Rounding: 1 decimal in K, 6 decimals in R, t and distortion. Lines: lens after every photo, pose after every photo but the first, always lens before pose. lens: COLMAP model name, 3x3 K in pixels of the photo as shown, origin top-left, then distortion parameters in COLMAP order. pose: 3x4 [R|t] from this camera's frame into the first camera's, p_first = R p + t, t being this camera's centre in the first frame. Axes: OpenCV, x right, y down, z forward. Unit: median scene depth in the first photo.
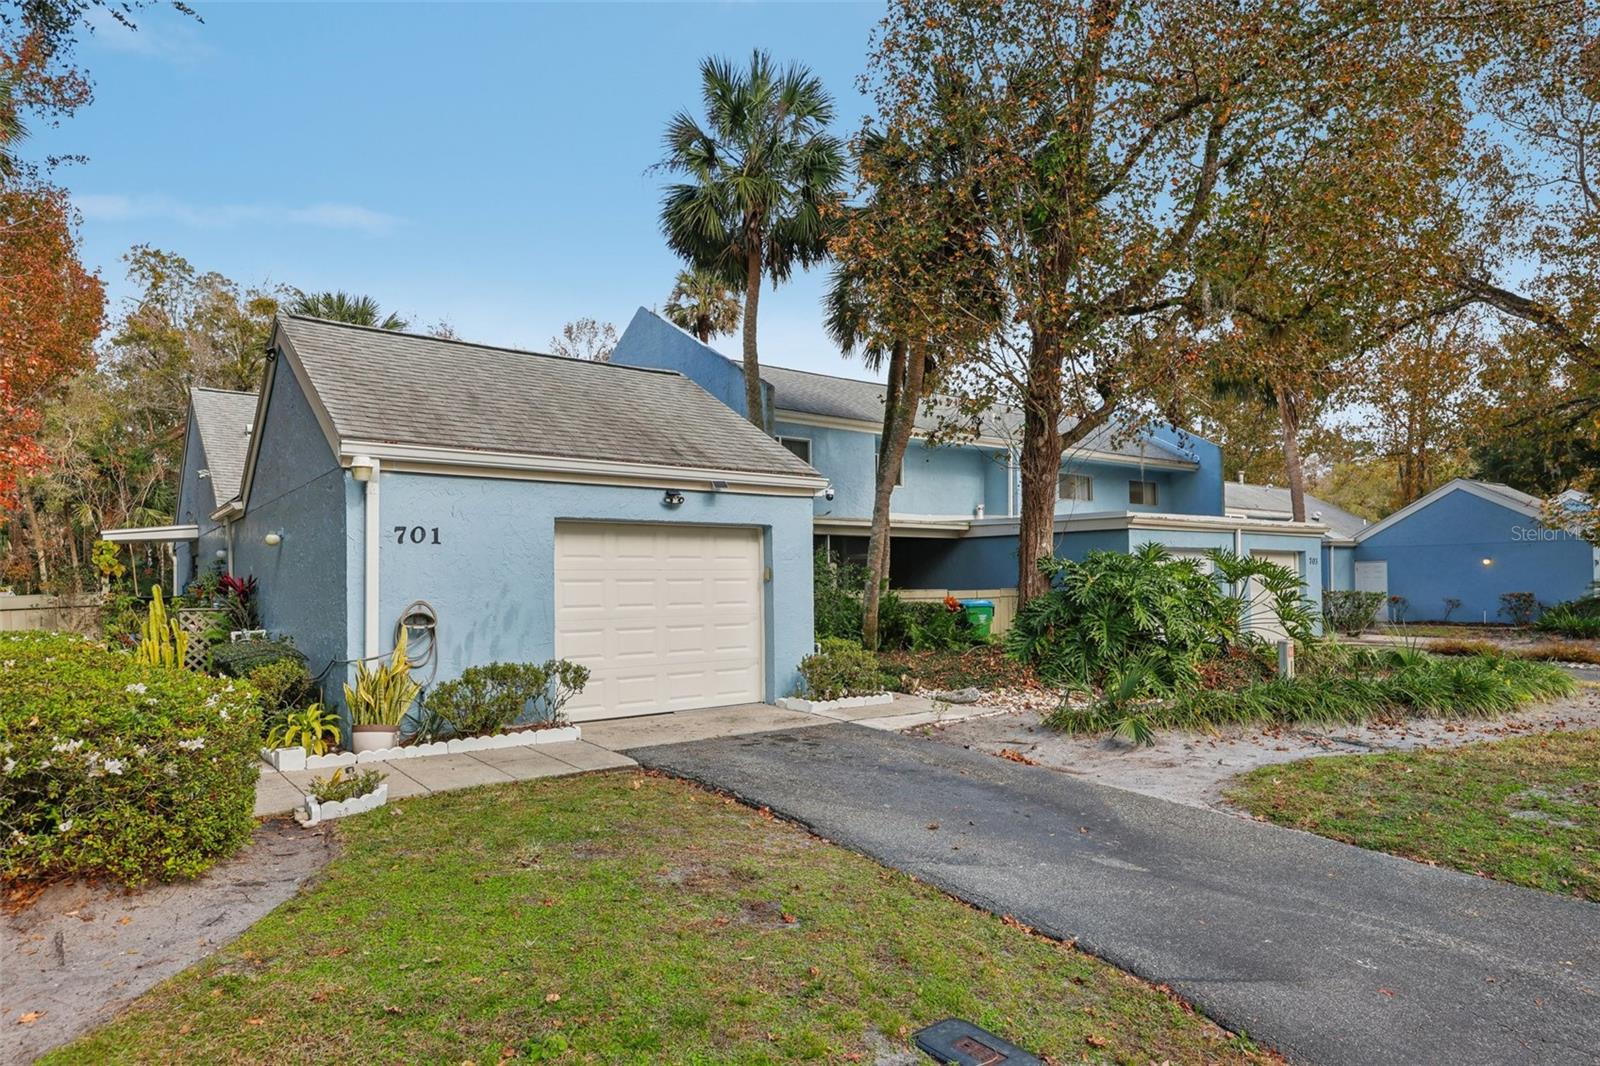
lens RADIAL K [[1033.0, 0, 800.0], [0, 1033.0, 533.0], [0, 0, 1]] dist [0.004659, 0.002095]
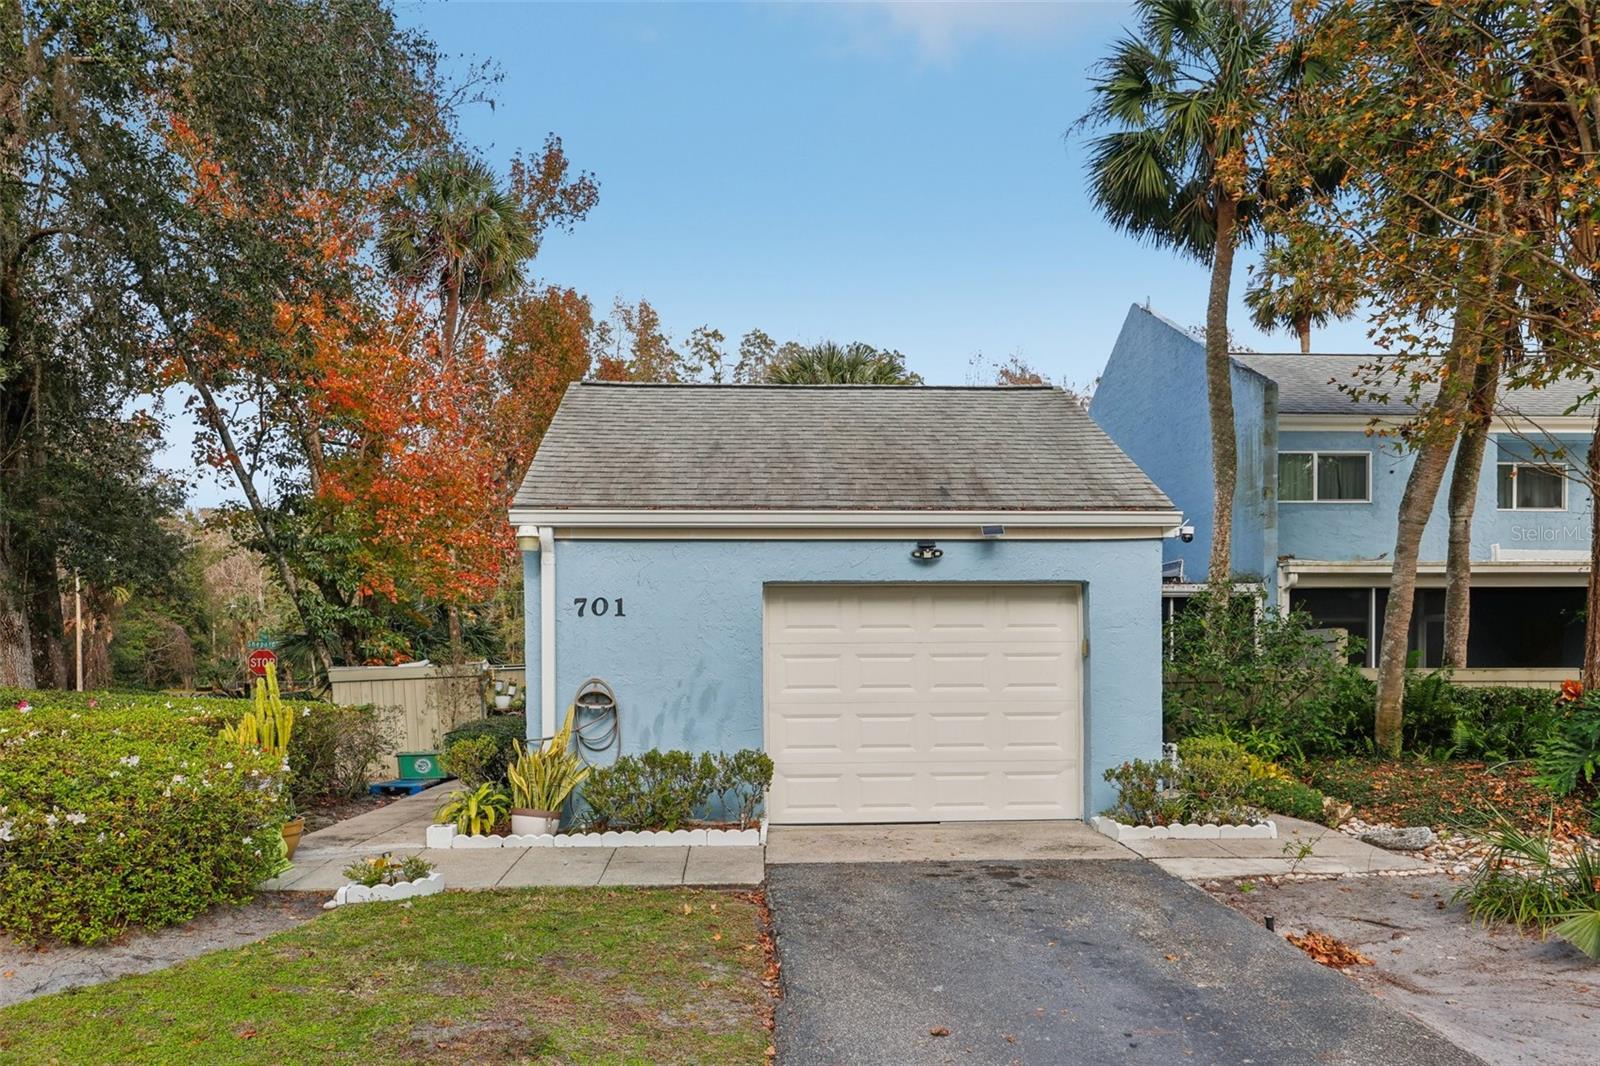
lens RADIAL K [[1171.6, 0, 799.5], [0, 1171.6, 638.2], [0, 0, 1]] dist [0.015440, 0.003569]
pose [[0.800634, -0.003887, -0.599141, 0.334919], [0.027265, 0.999179, 0.029951, 0.002868], [0.598533, -0.040315, 0.800083, 0.227932]]
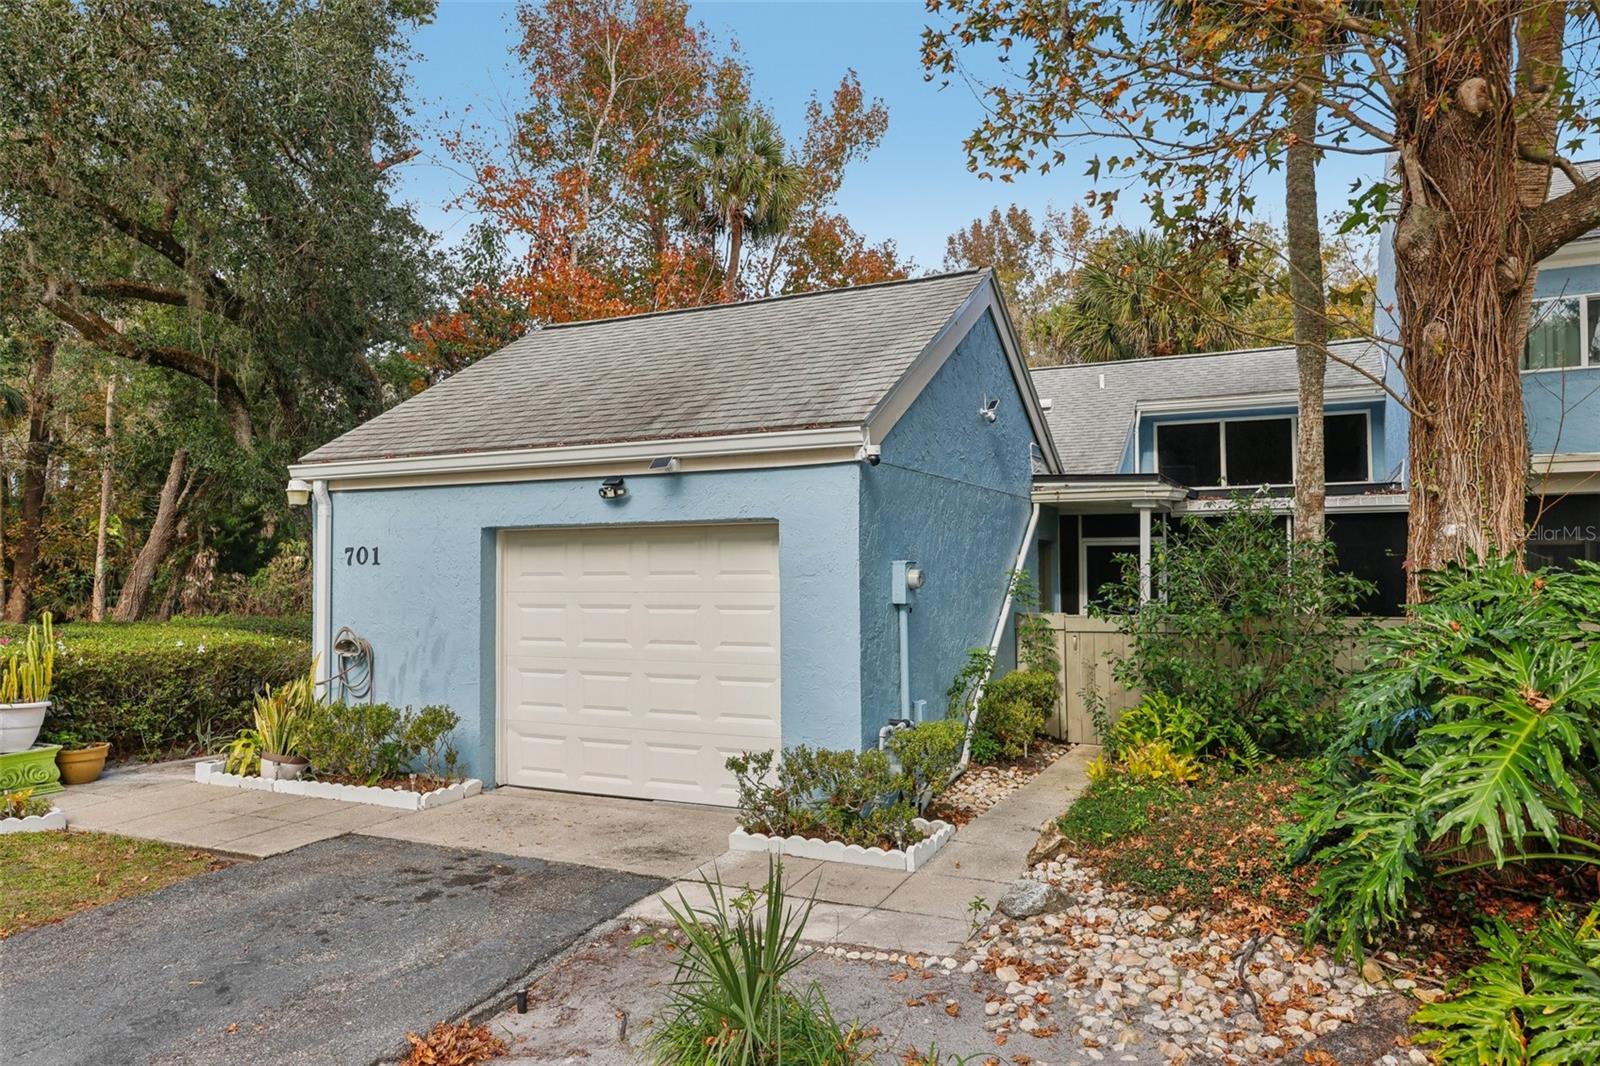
lens RADIAL K [[1140.8, 0, 838.7], [0, 1140.8, 510.1], [0, 0, 1]] dist [0.007587, 0.003894]
pose [[0.394402, -0.037672, -0.918165, 0.637437], [0.052220, 0.998464, -0.018536, 0.001937], [0.917453, -0.040636, 0.395763, 0.832477]]
